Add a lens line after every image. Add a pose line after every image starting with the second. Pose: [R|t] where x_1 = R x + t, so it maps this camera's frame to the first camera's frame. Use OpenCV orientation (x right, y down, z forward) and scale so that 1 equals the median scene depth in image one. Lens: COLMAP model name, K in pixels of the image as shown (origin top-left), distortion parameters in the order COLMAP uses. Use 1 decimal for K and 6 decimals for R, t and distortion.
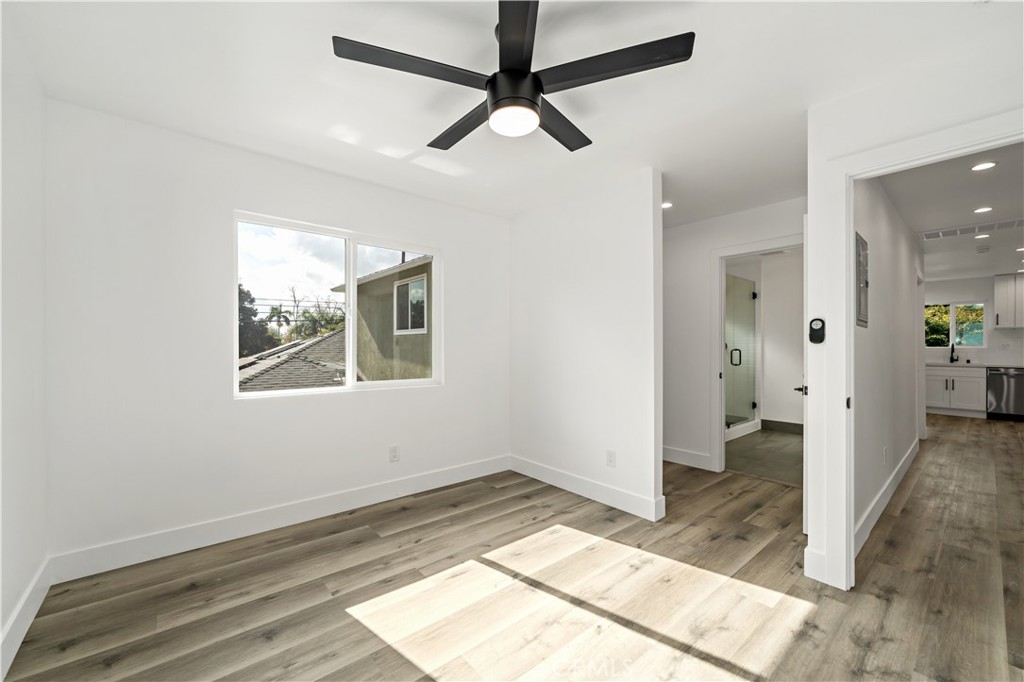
lens RADIAL K [[416.0, 0, 507.3], [0, 416.0, 346.4], [0, 0, 1]] dist [-0.001113, -0.000137]
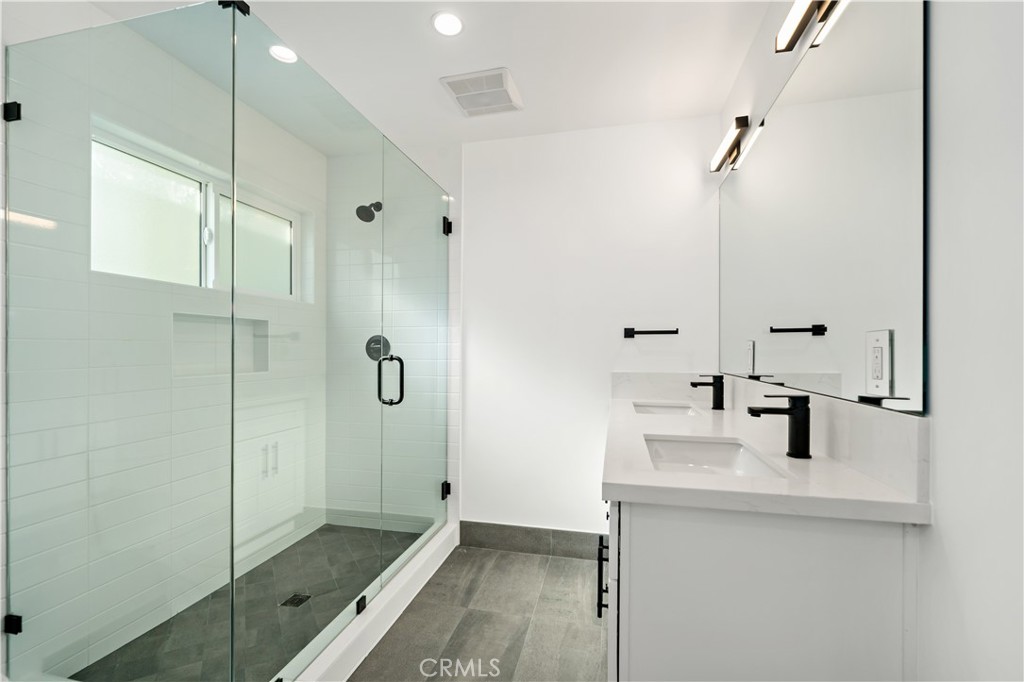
lens RADIAL K [[442.5, 0, 510.8], [0, 442.5, 347.3], [0, 0, 1]] dist [0.000007, 0.000024]
pose [[0.785220, 0.006026, 0.619188, 0.374297], [-0.002593, 0.999976, -0.006443, 0.003087], [-0.619212, 0.003453, 0.785216, 0.618964]]
